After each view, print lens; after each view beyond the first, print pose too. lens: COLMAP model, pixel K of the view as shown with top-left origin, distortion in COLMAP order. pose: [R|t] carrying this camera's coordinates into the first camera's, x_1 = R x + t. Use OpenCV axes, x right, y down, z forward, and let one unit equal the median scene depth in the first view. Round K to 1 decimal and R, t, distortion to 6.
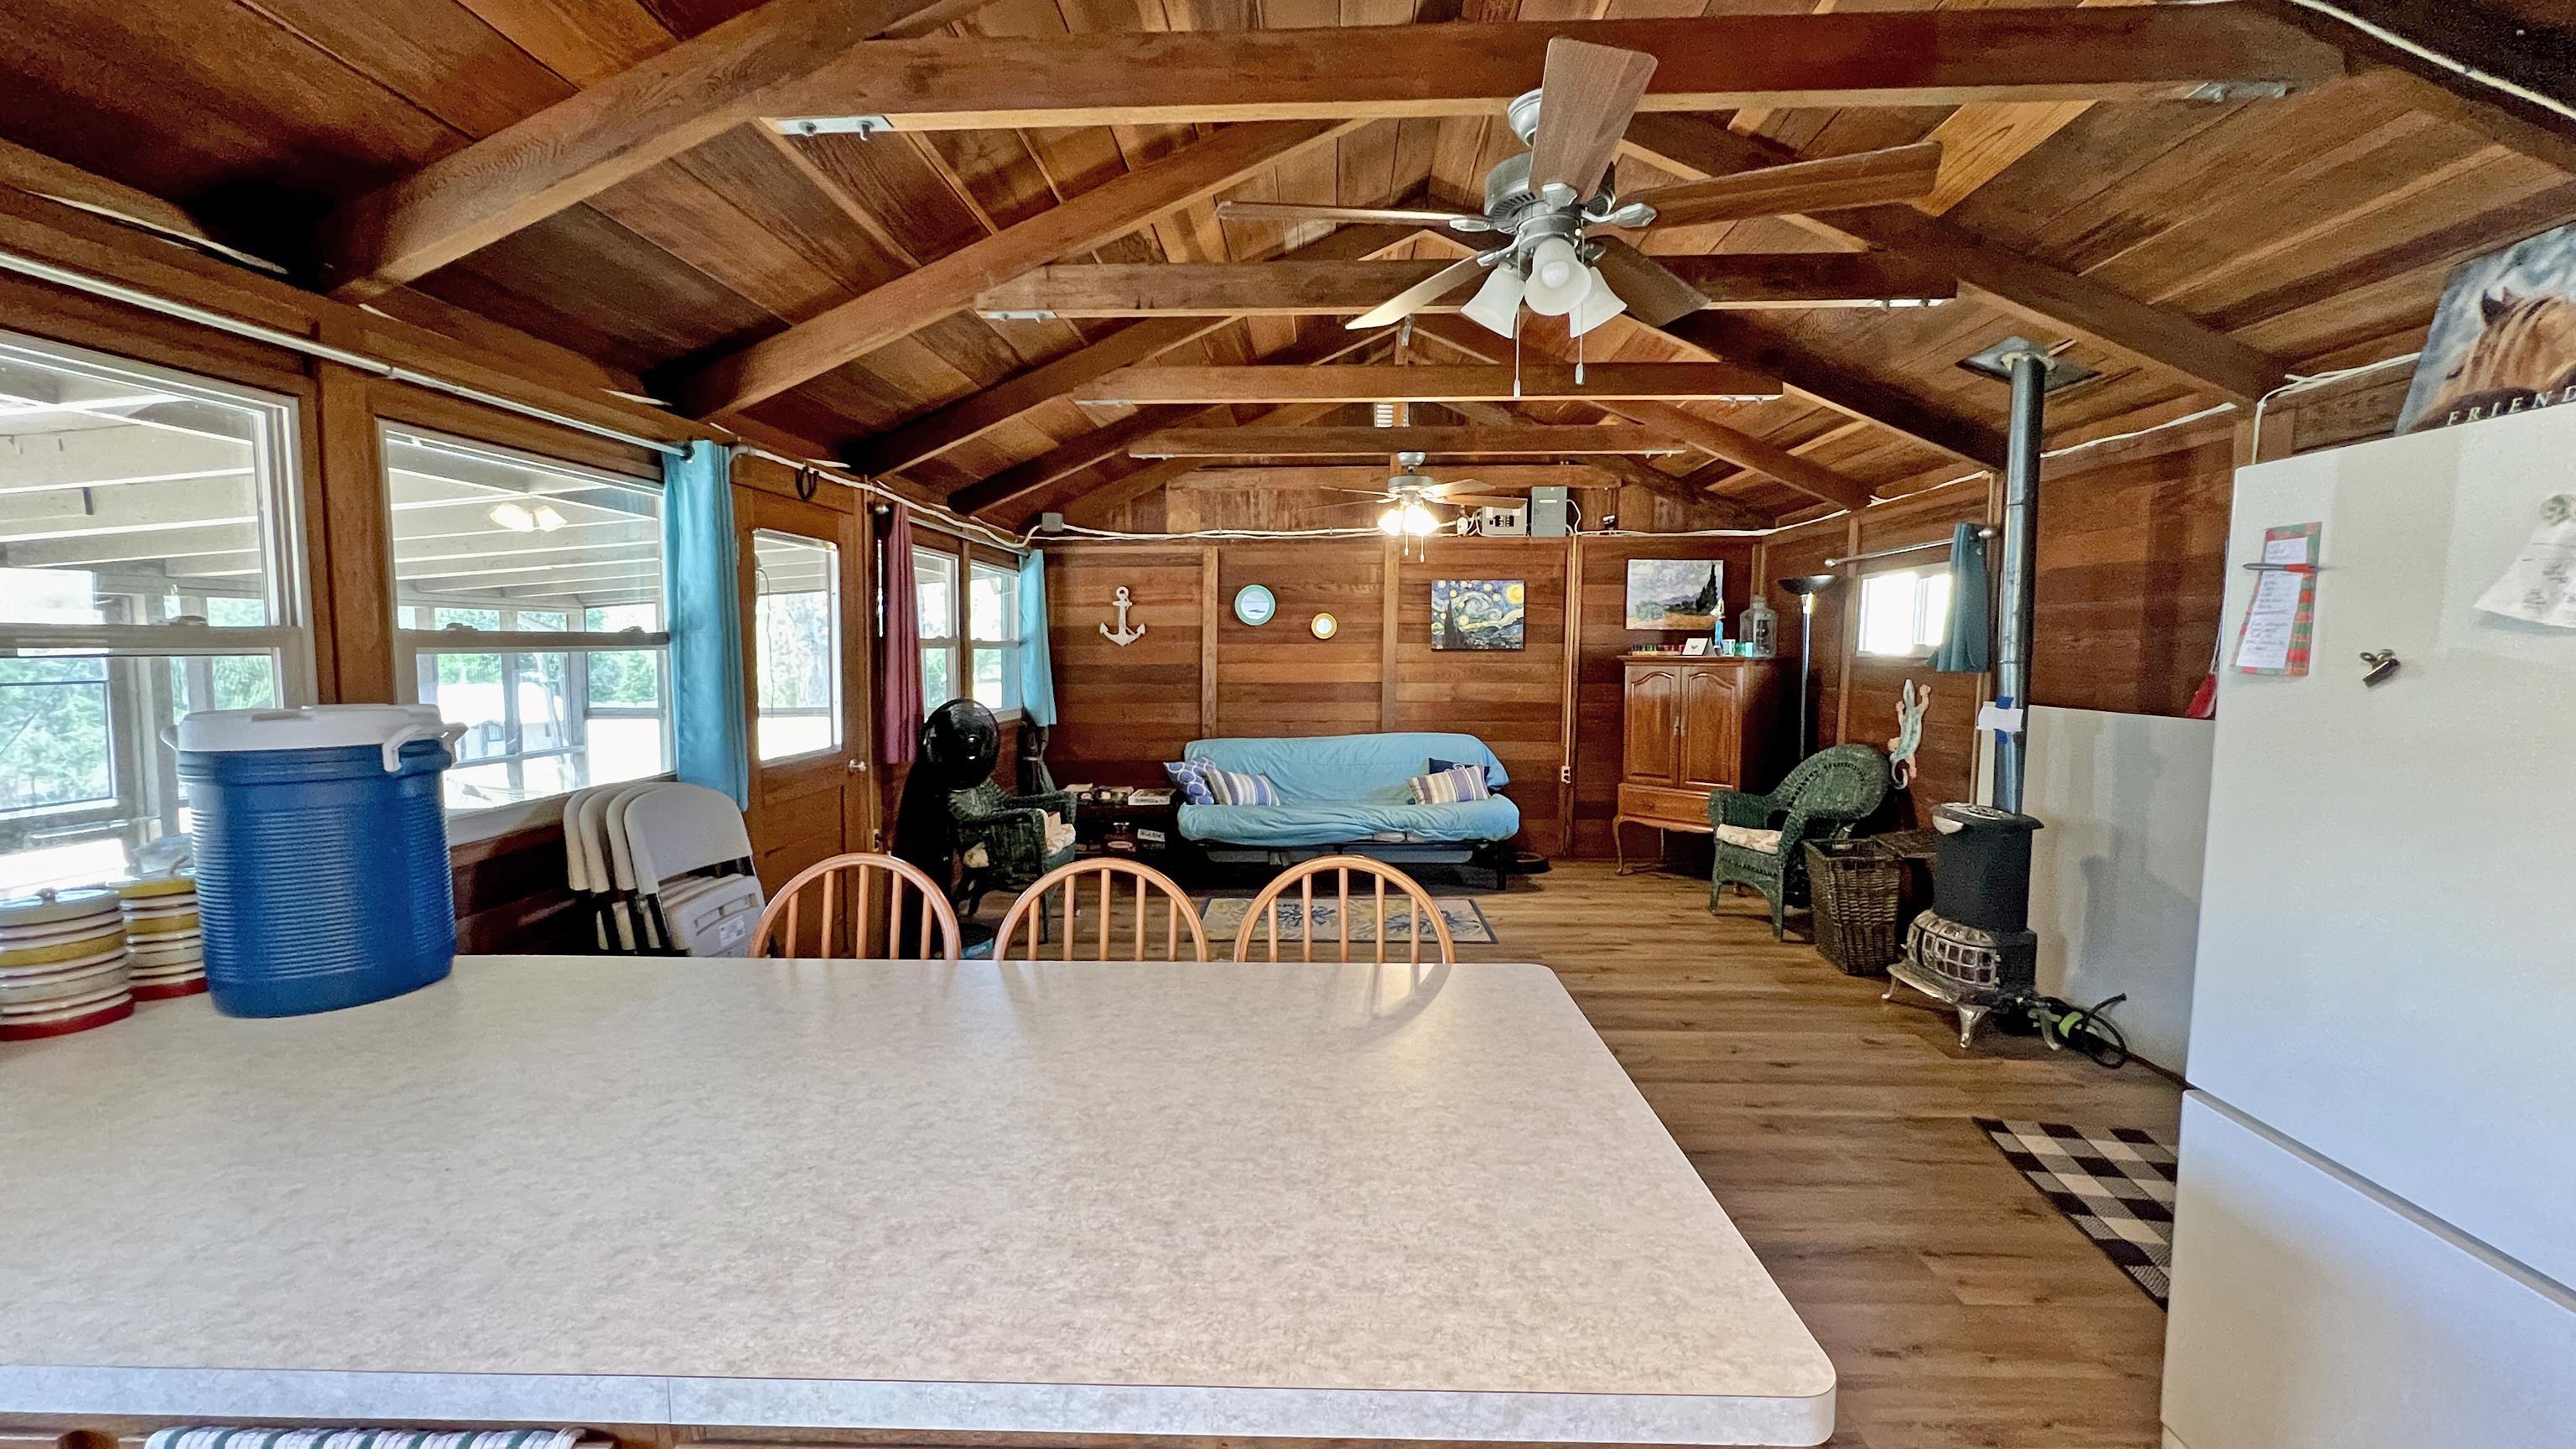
lens RADIAL K [[1033.3, 0, 1288.0], [0, 1033.3, 724.5], [0, 0, 1]] dist [-0.003039, -0.000456]
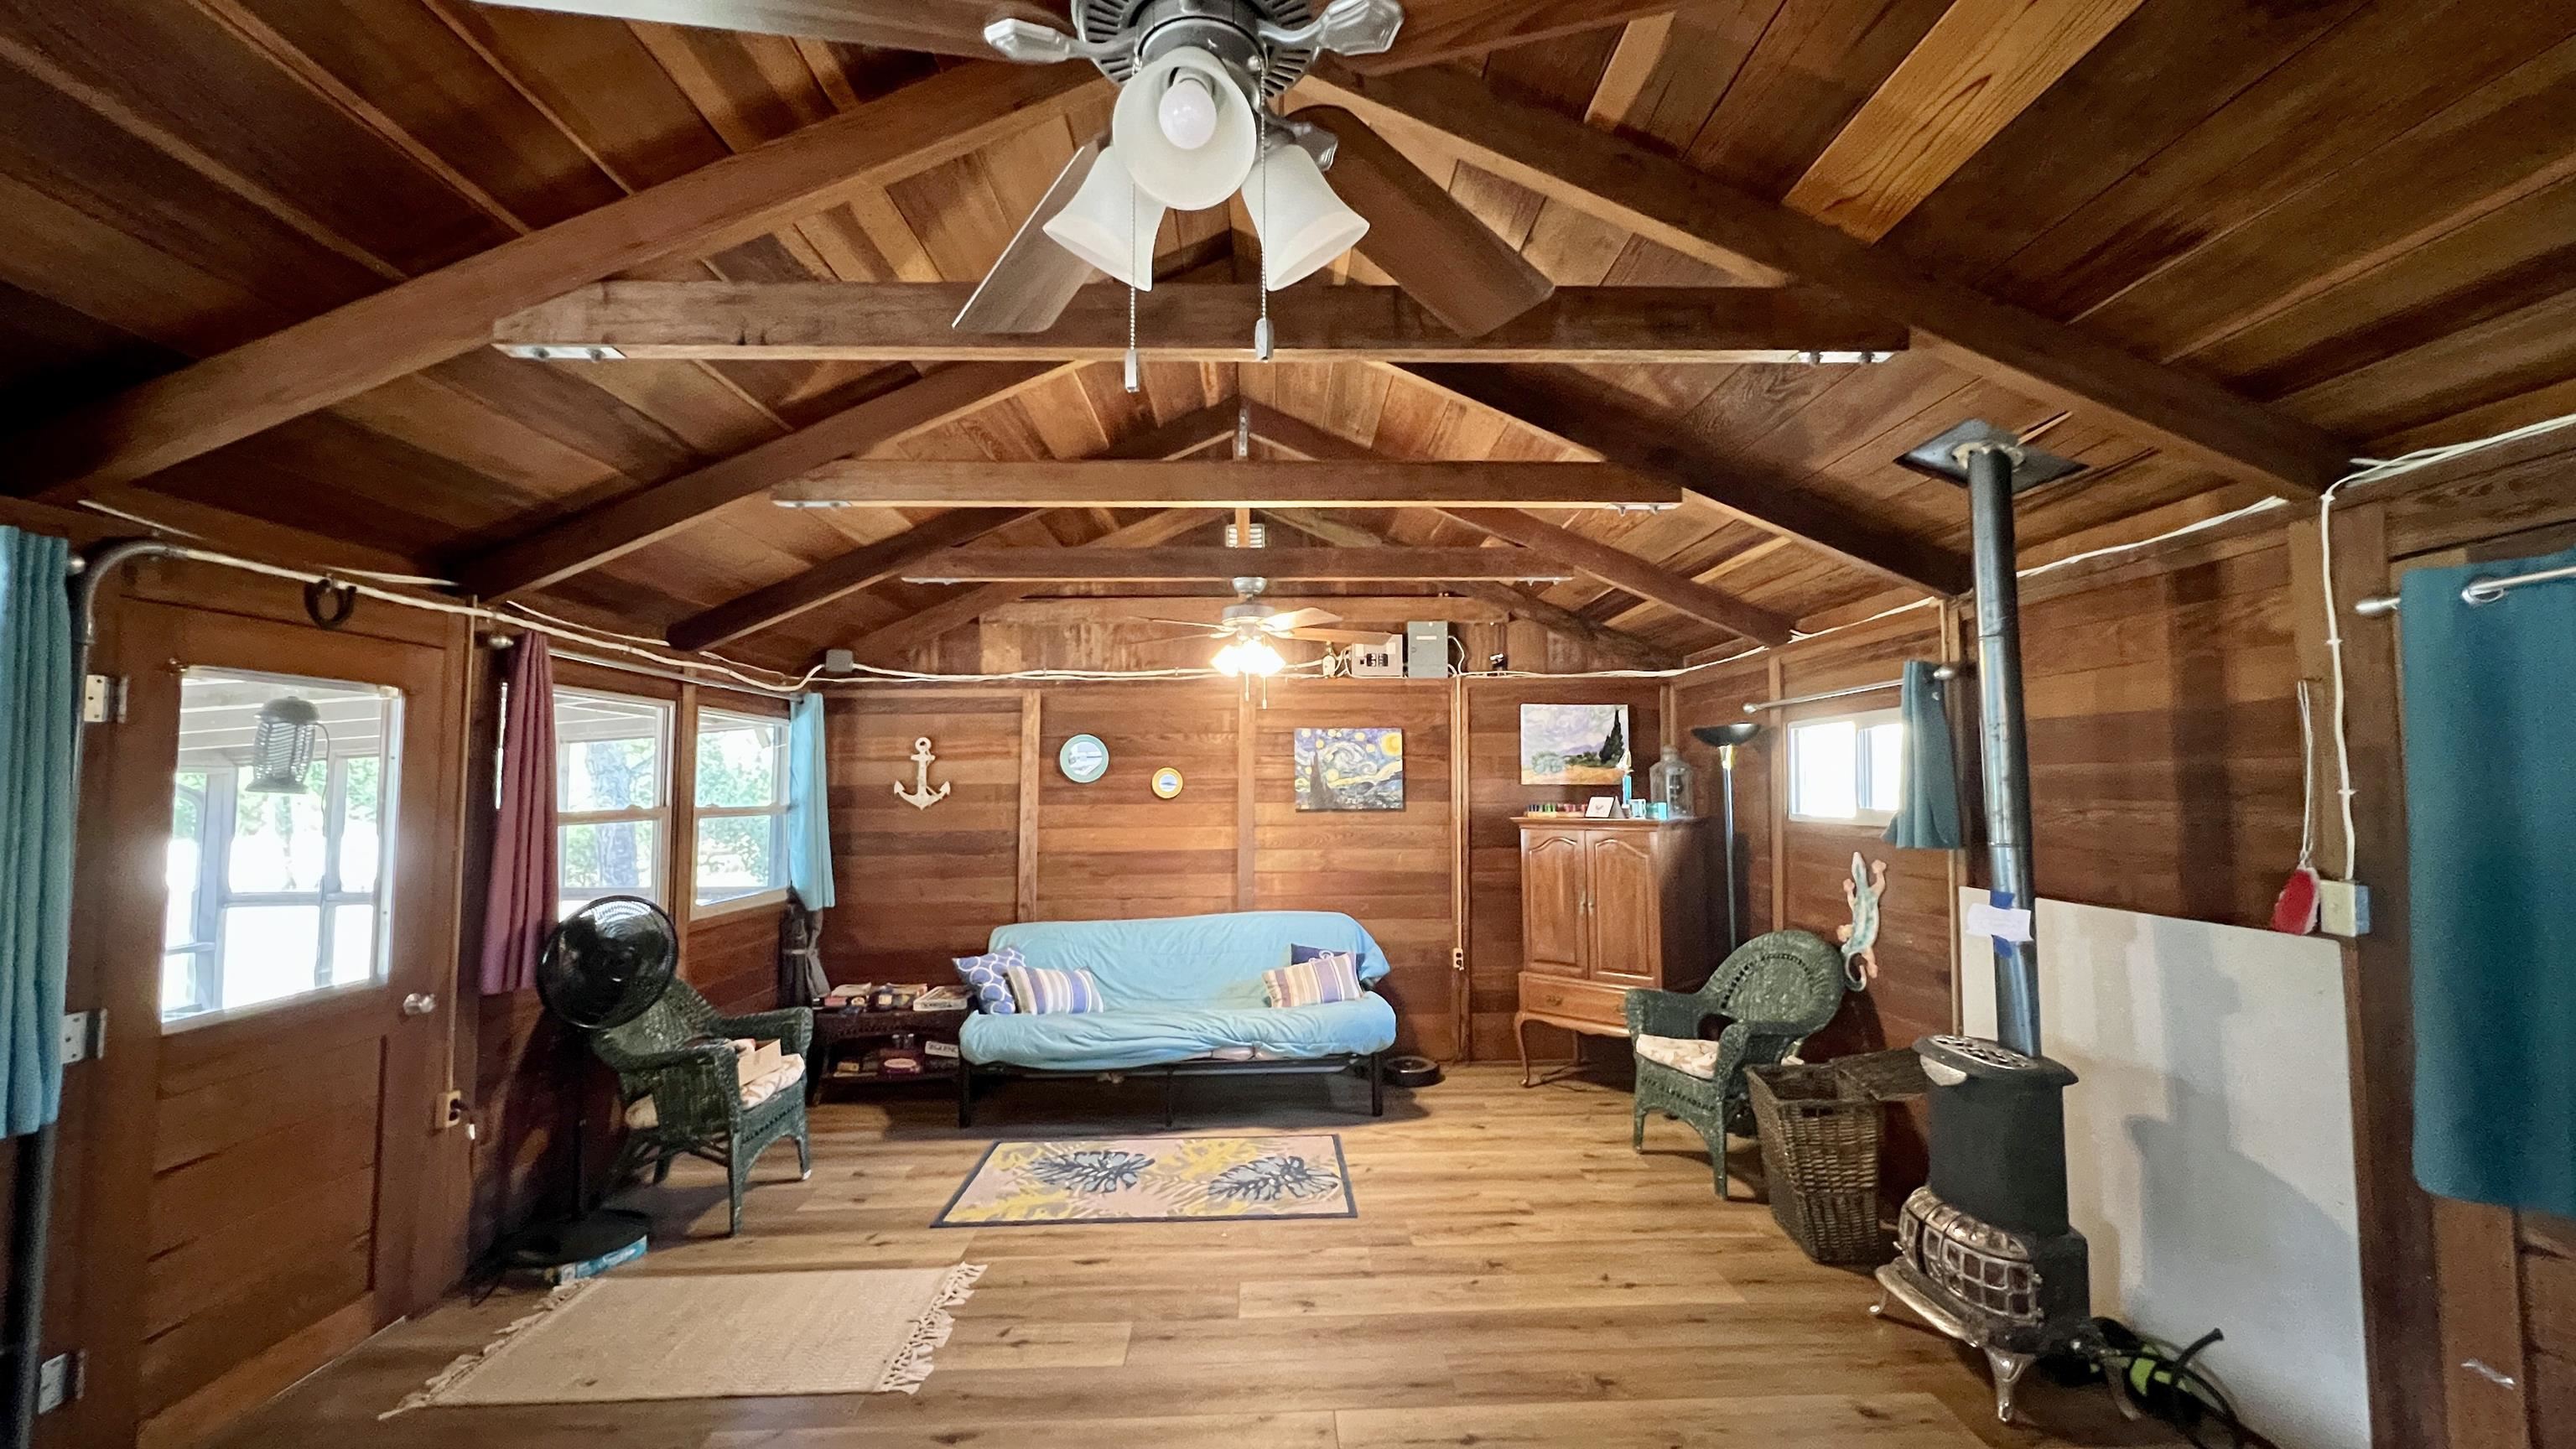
lens RADIAL K [[1026.5, 0, 1288.0], [0, 1026.5, 724.5], [0, 0, 1]] dist [-0.000198, -0.000022]
pose [[0.997766, -0.003265, 0.066729, 0.118176], [0.012196, 0.990922, -0.133883, -0.045686], [-0.065686, 0.134398, 0.988748, 0.251140]]
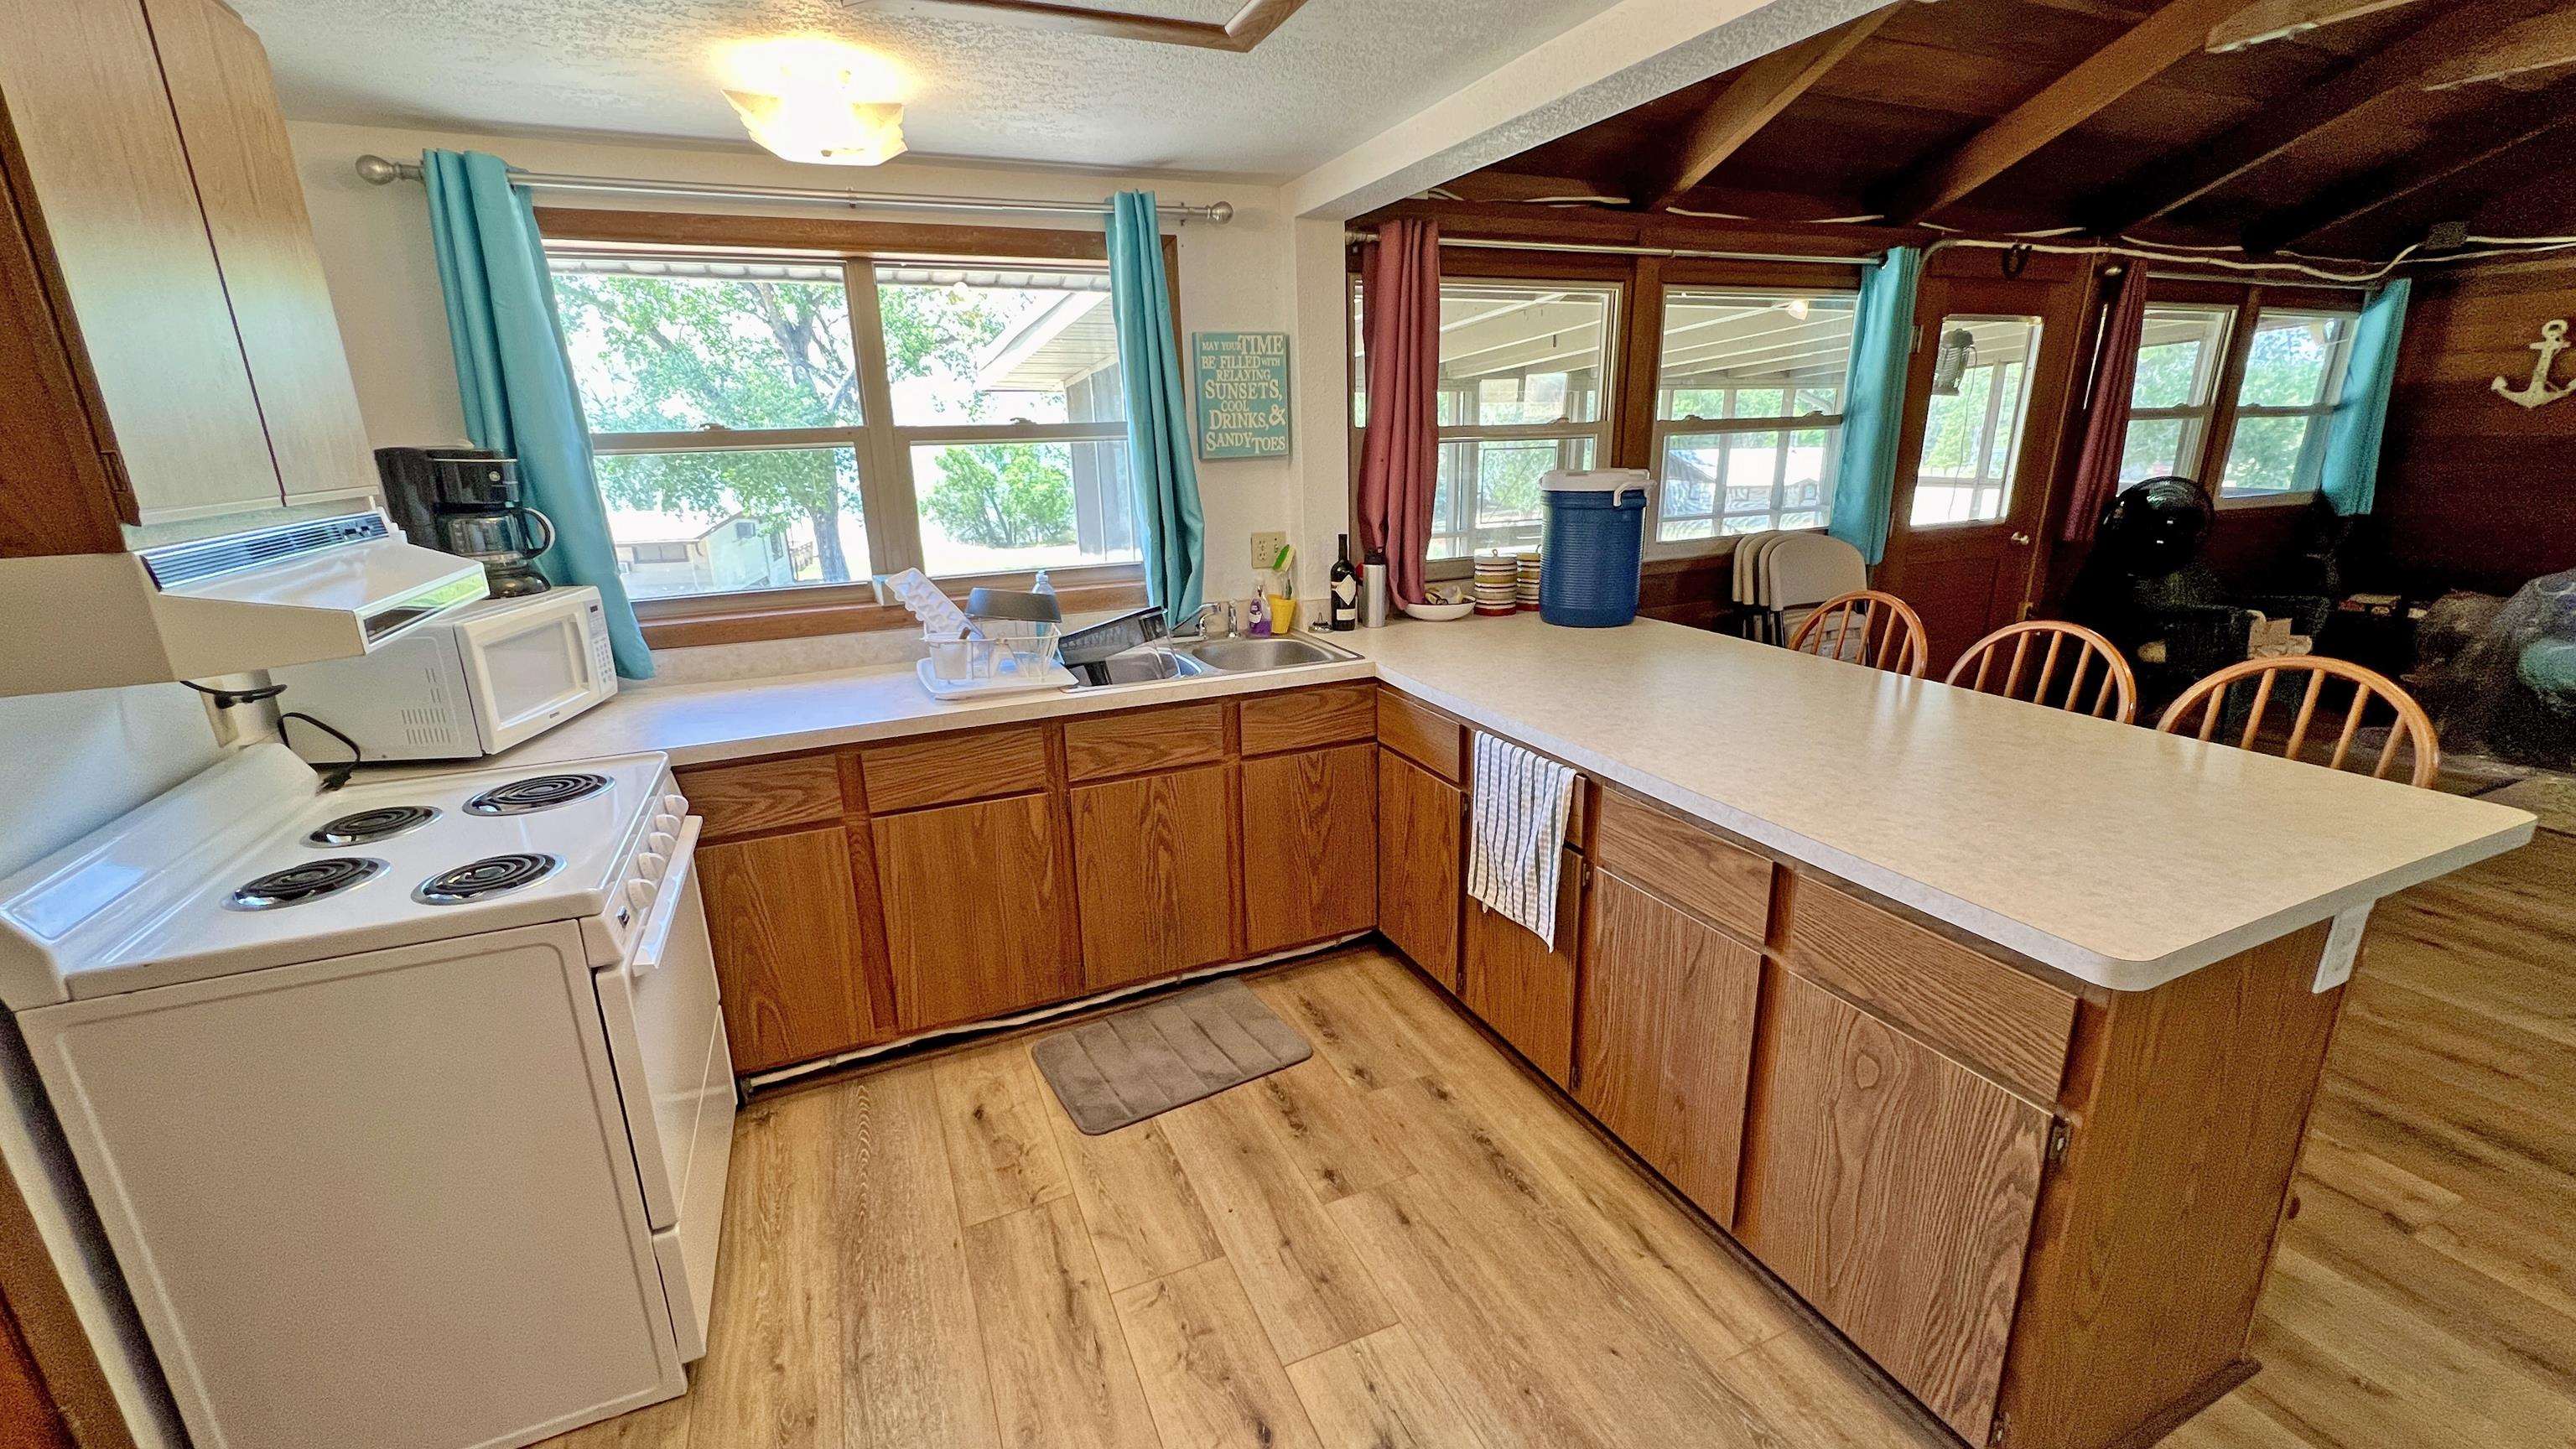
lens RADIAL K [[1027.7, 0, 1288.0], [0, 1027.7, 724.5], [0, 0, 1]] dist [-0.000623, 0.000083]
pose [[0.432013, 0.247059, -0.867368, 0.210591], [-0.048143, 0.966693, 0.251371, -0.004069], [0.900581, -0.066838, 0.429518, -0.130278]]
